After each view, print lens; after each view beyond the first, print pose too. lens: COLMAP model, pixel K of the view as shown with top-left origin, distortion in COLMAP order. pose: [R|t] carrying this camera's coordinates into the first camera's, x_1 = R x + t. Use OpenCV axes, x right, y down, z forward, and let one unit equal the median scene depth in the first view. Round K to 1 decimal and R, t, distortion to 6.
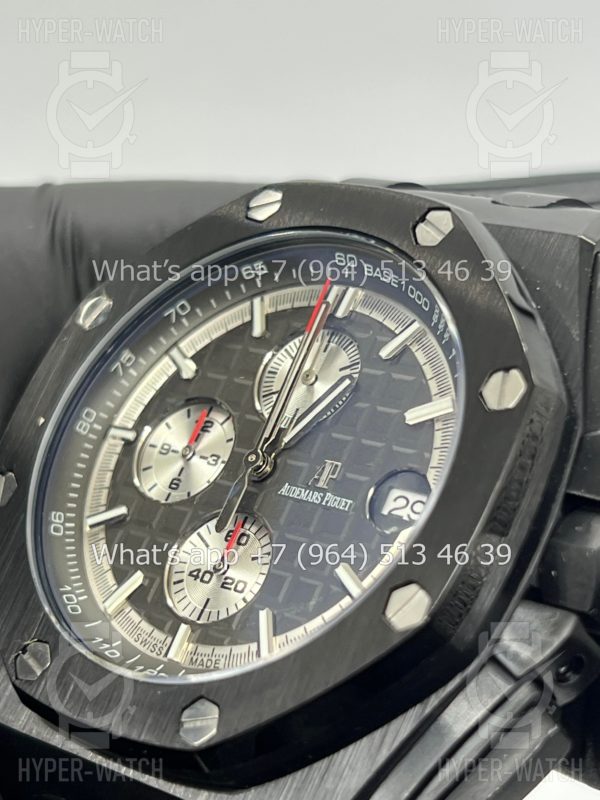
lens RADIAL K [[1830.6, 0, 300.0], [0, 1830.6, 400.0], [0, 0, 1]] dist [0.206873, -0.055997]
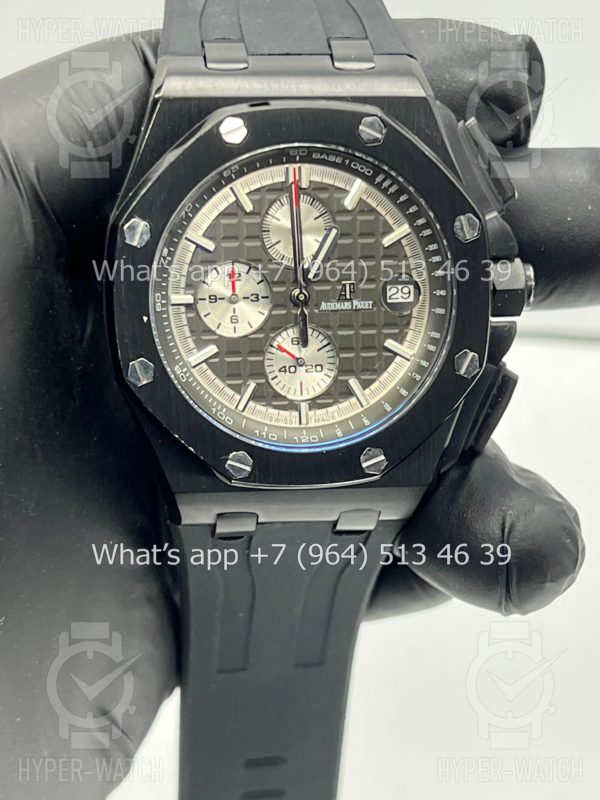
lens RADIAL K [[1830.6, 0, 300.0], [0, 1830.6, 400.0], [0, 0, 1]] dist [0.206873, -0.055997]
pose [[0.687074, -0.490830, 0.535738, -0.948590], [0.104398, 0.796372, 0.595728, -0.869755], [-0.719048, -0.353379, 0.598409, -0.012534]]
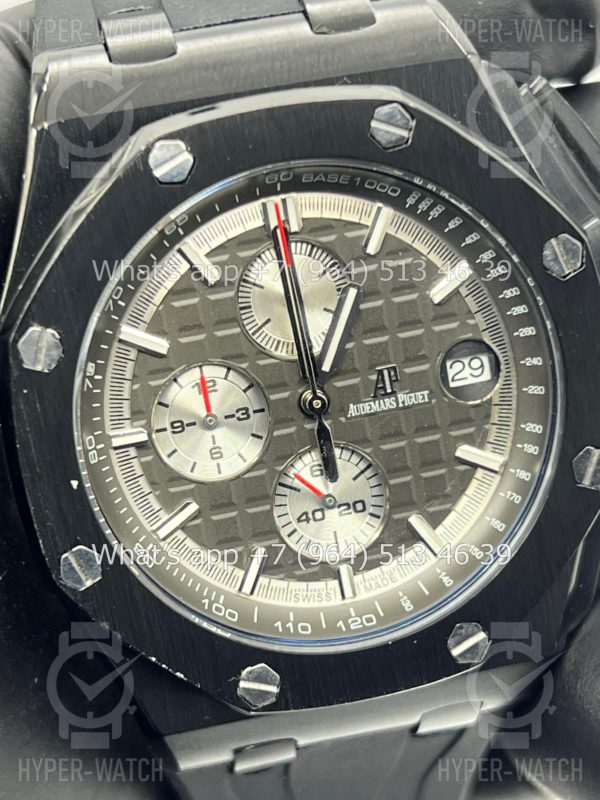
lens RADIAL K [[1830.6, 0, 300.0], [0, 1830.6, 400.0], [0, 0, 1]] dist [0.206873, -0.055997]
pose [[0.594758, -0.609049, 0.524712, -0.568729], [0.209099, 0.747440, 0.630563, -0.618956], [-0.776235, -0.265316, 0.571898, 0.419280]]
